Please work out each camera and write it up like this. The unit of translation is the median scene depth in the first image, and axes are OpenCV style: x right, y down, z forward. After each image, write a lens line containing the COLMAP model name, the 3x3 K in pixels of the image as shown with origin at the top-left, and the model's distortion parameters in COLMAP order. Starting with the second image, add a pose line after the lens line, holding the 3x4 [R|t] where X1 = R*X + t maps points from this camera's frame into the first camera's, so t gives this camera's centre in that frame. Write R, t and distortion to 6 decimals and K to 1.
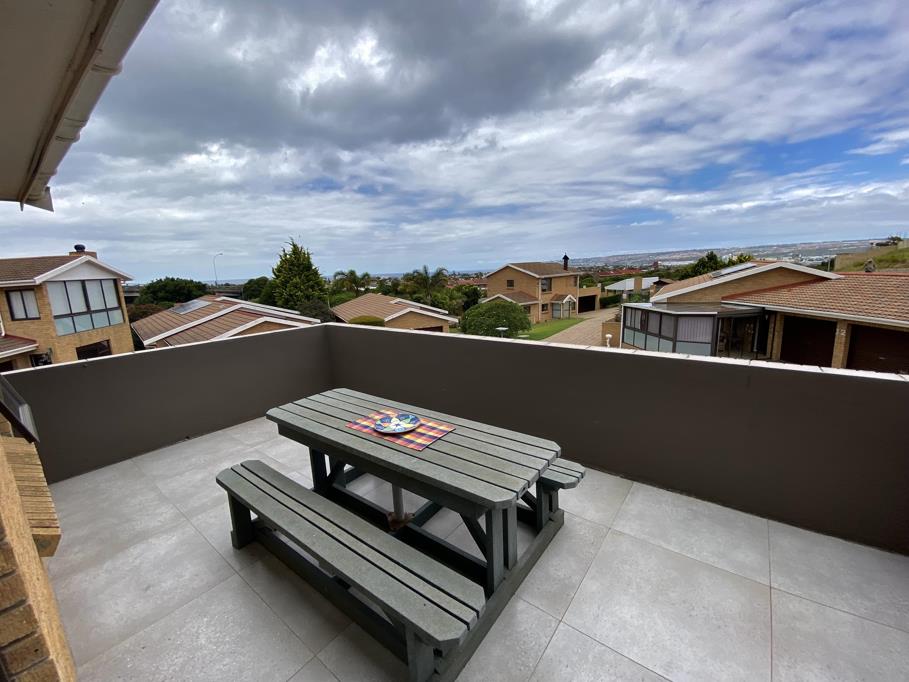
lens RADIAL K [[363.0, 0, 457.3], [0, 363.0, 346.7], [0, 0, 1]] dist [0.034277, -0.024534]
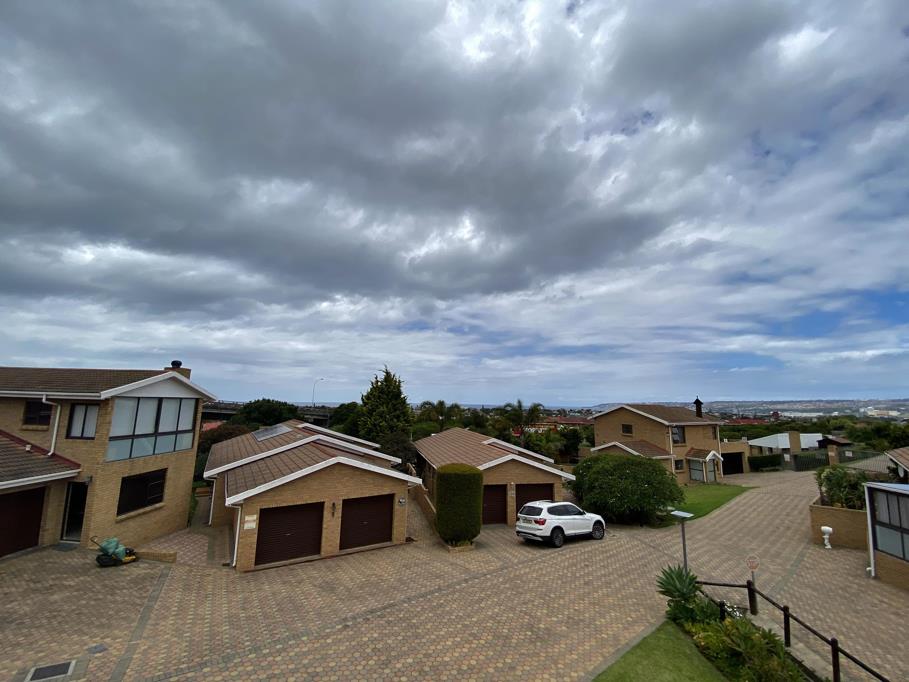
lens RADIAL K [[363.0, 0, 457.3], [0, 363.0, 346.7], [0, 0, 1]] dist [0.034277, -0.024534]
pose [[0.976103, 0.027334, -0.215582, -0.054415], [-0.101713, 0.934147, -0.342087, -0.028629], [0.192034, 0.355840, 0.914604, 0.119816]]
